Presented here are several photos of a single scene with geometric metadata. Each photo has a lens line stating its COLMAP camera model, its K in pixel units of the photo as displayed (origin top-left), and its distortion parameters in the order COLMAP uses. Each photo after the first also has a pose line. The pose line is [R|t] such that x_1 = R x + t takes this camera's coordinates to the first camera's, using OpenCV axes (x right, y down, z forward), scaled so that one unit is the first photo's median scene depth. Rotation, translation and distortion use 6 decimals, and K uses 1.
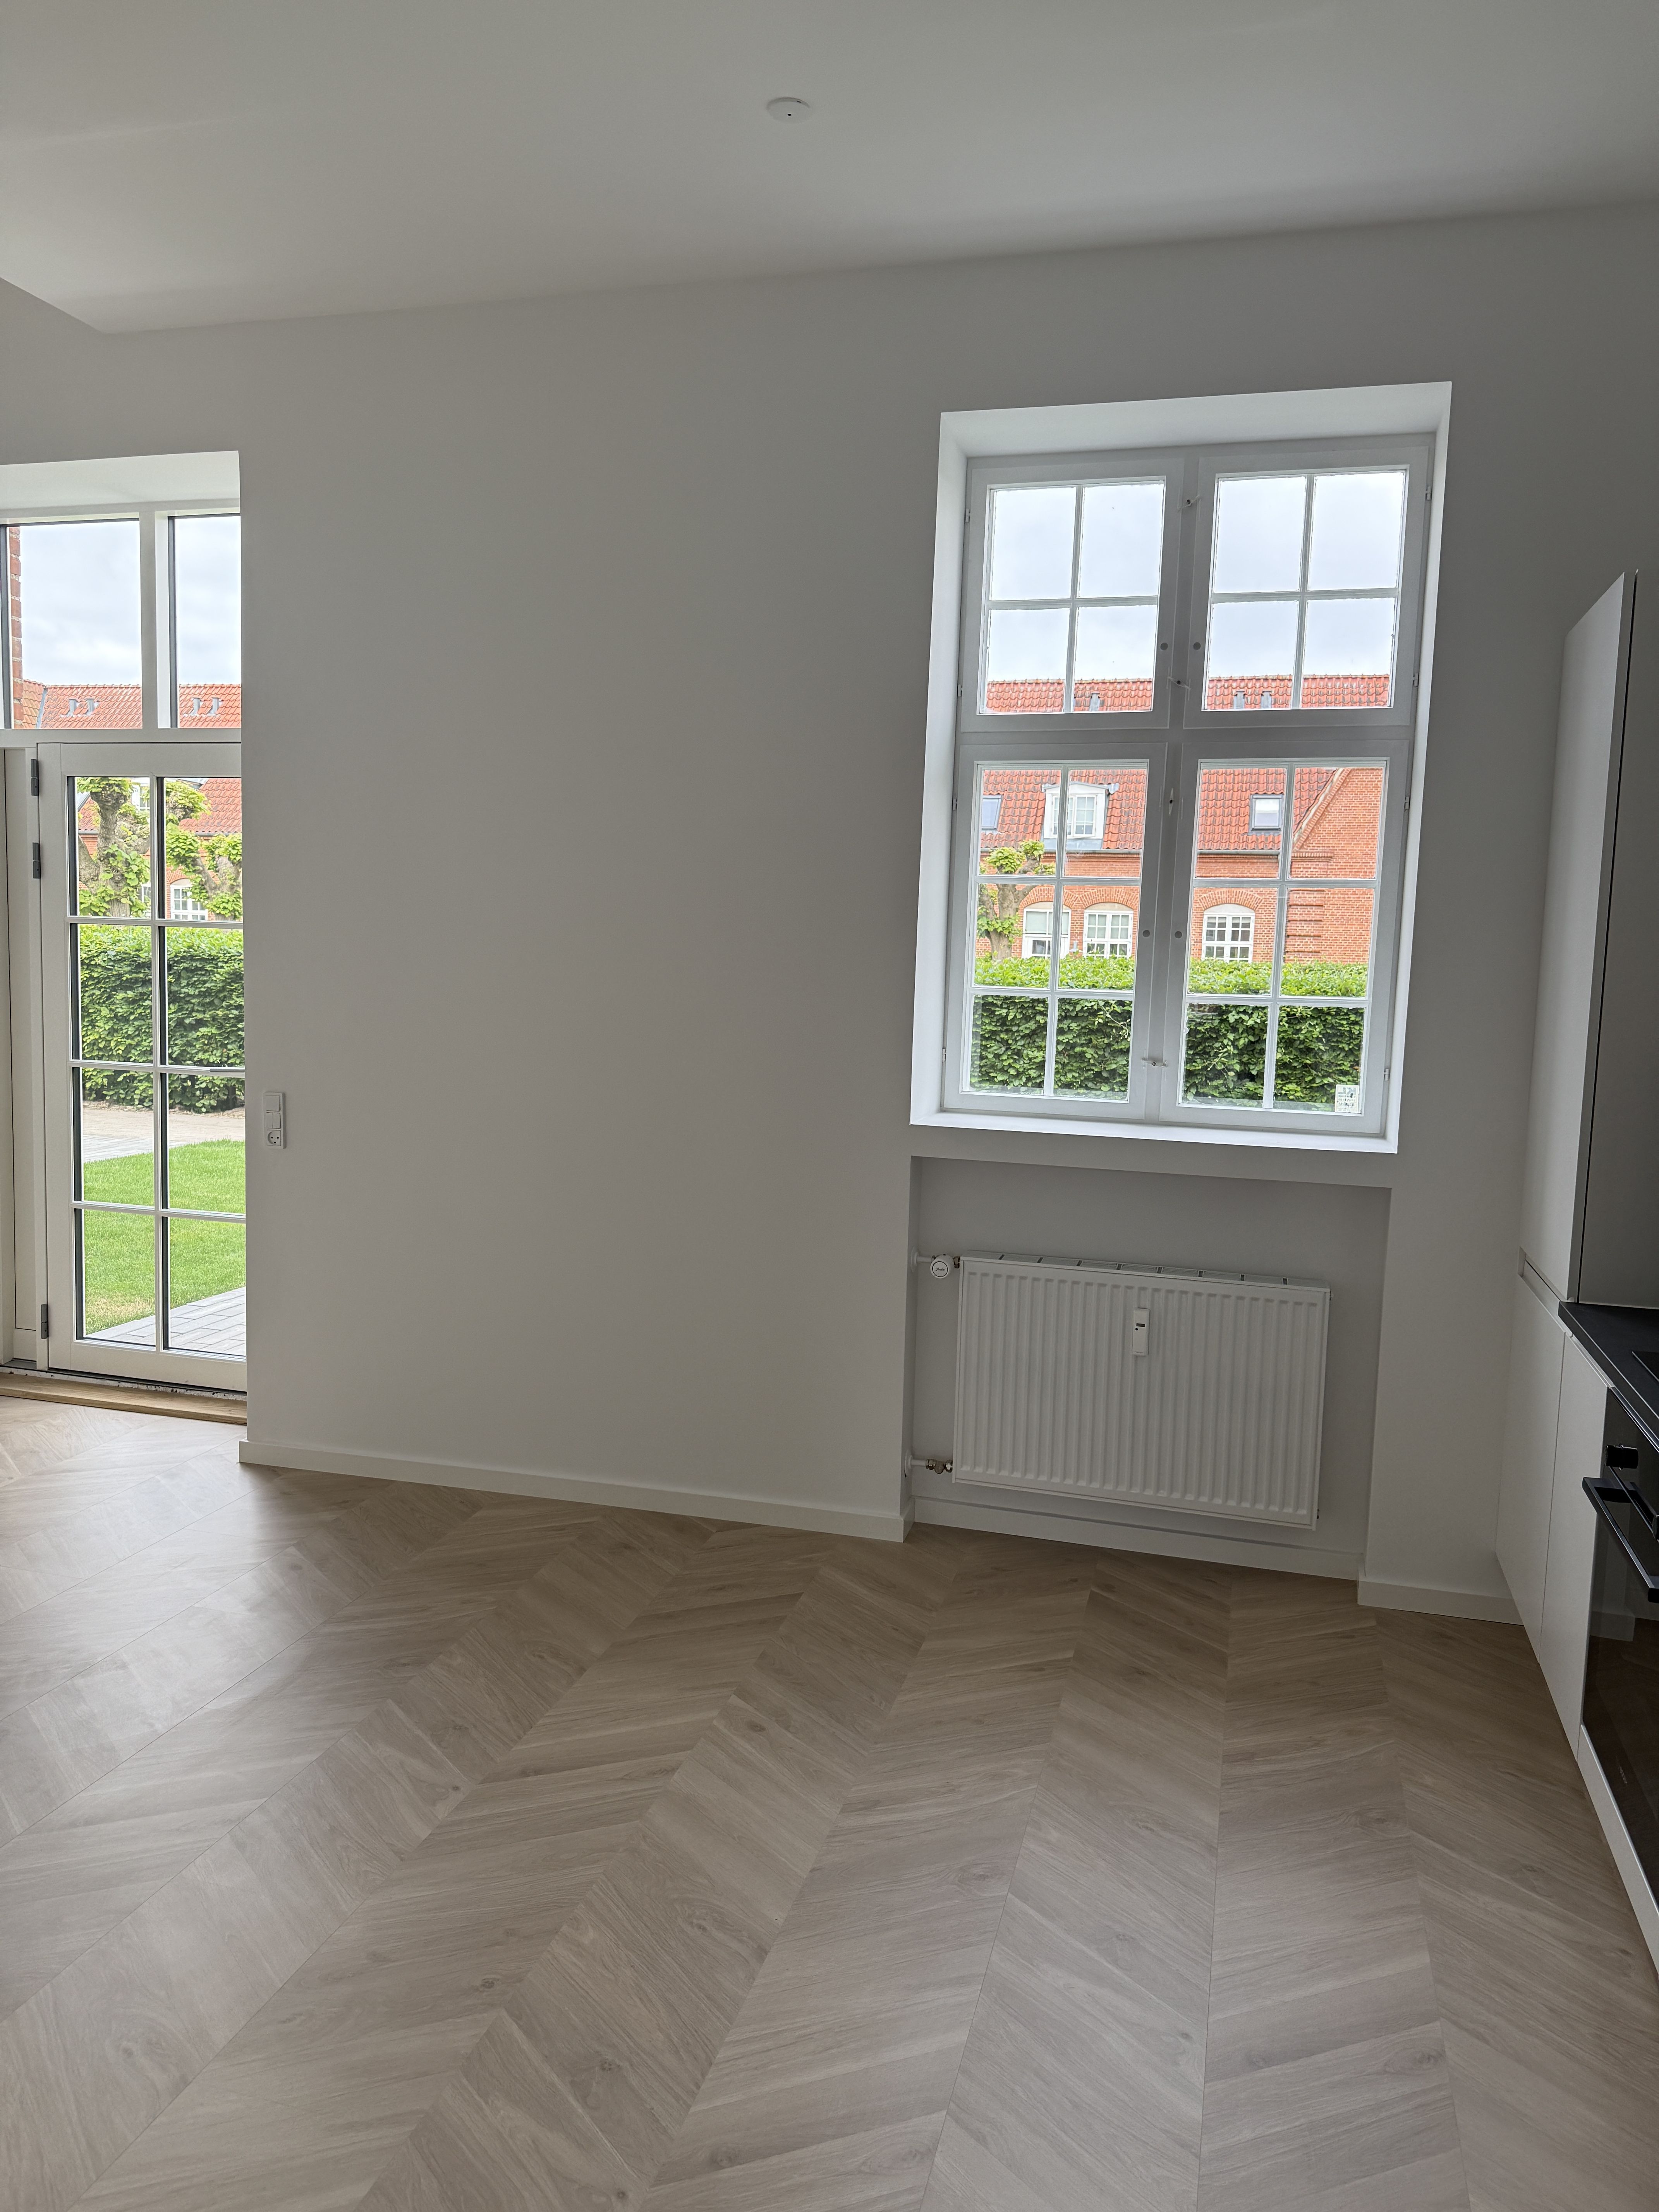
lens RADIAL K [[1579.1, 0, 831.1], [0, 1579.1, 1105.4], [0, 0, 1]] dist [-0.008300, -0.019082]
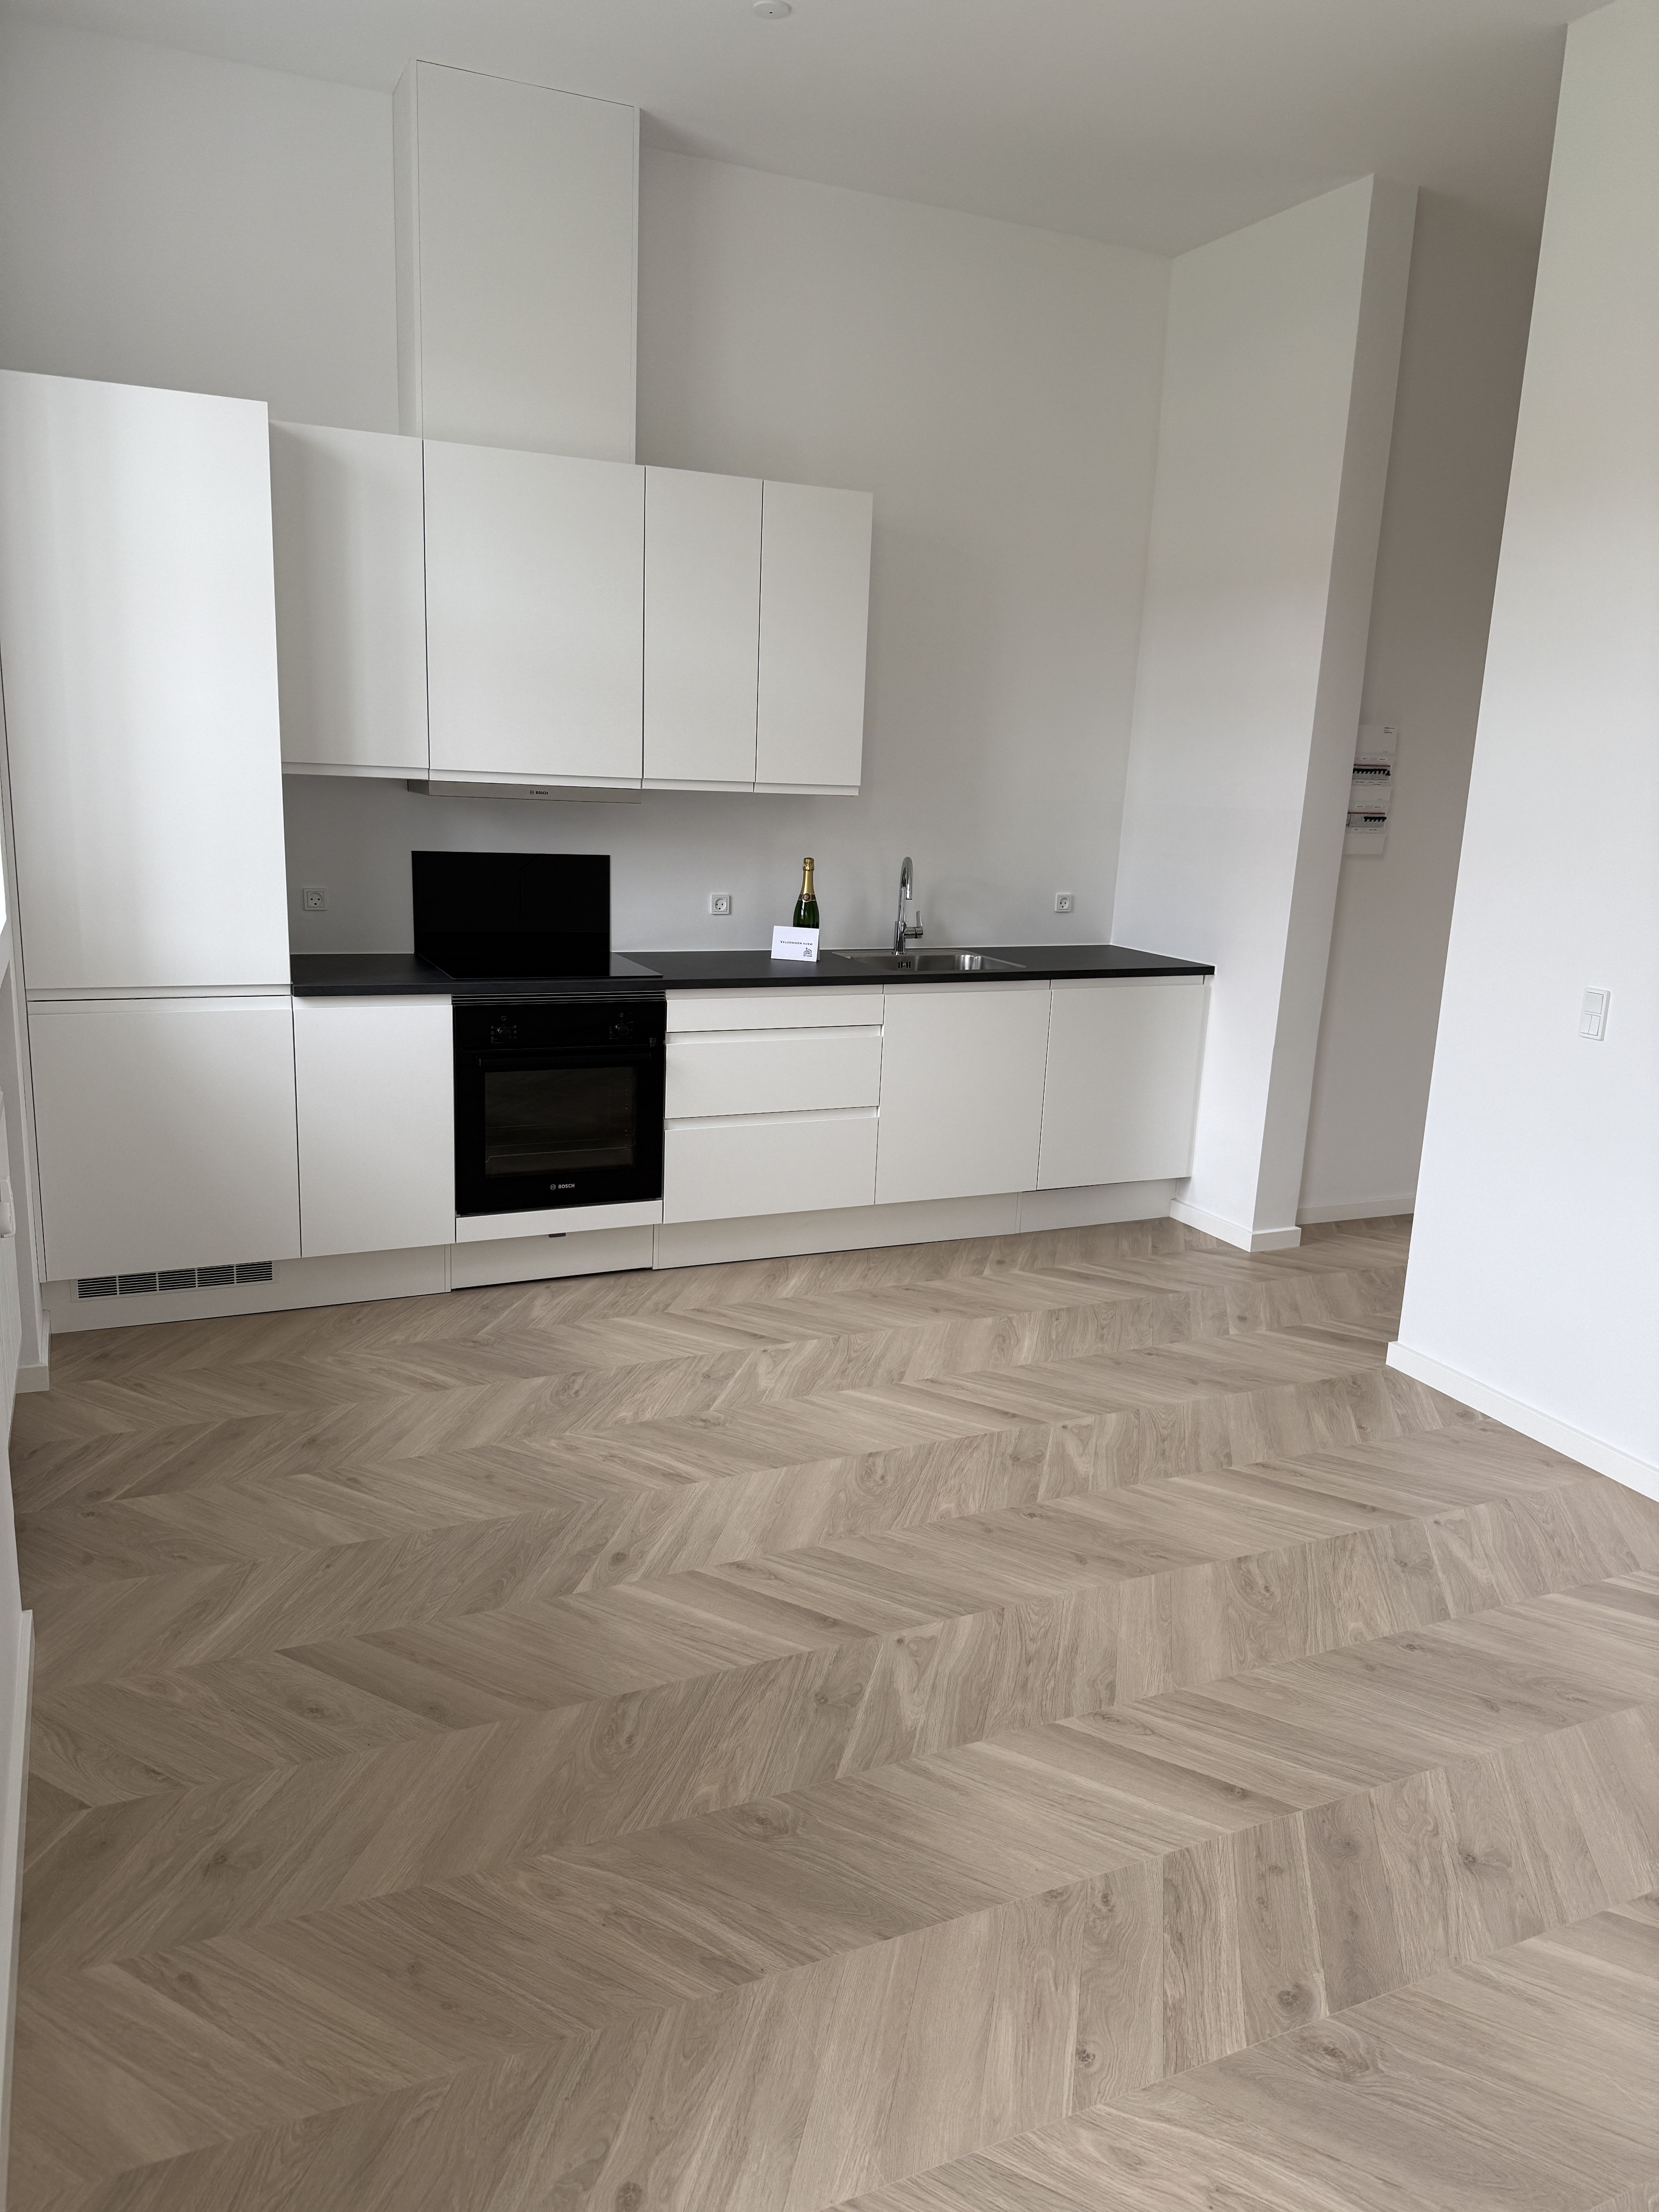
lens RADIAL K [[1579.1, 0, 822.1], [0, 1579.1, 1107.7], [0, 0, 1]] dist [-0.008300, -0.019082]
pose [[-0.648505, -0.226822, 0.726631, -0.771938], [0.018168, 0.949690, 0.312665, -0.175754], [-0.760993, 0.215966, -0.611758, 1.427651]]
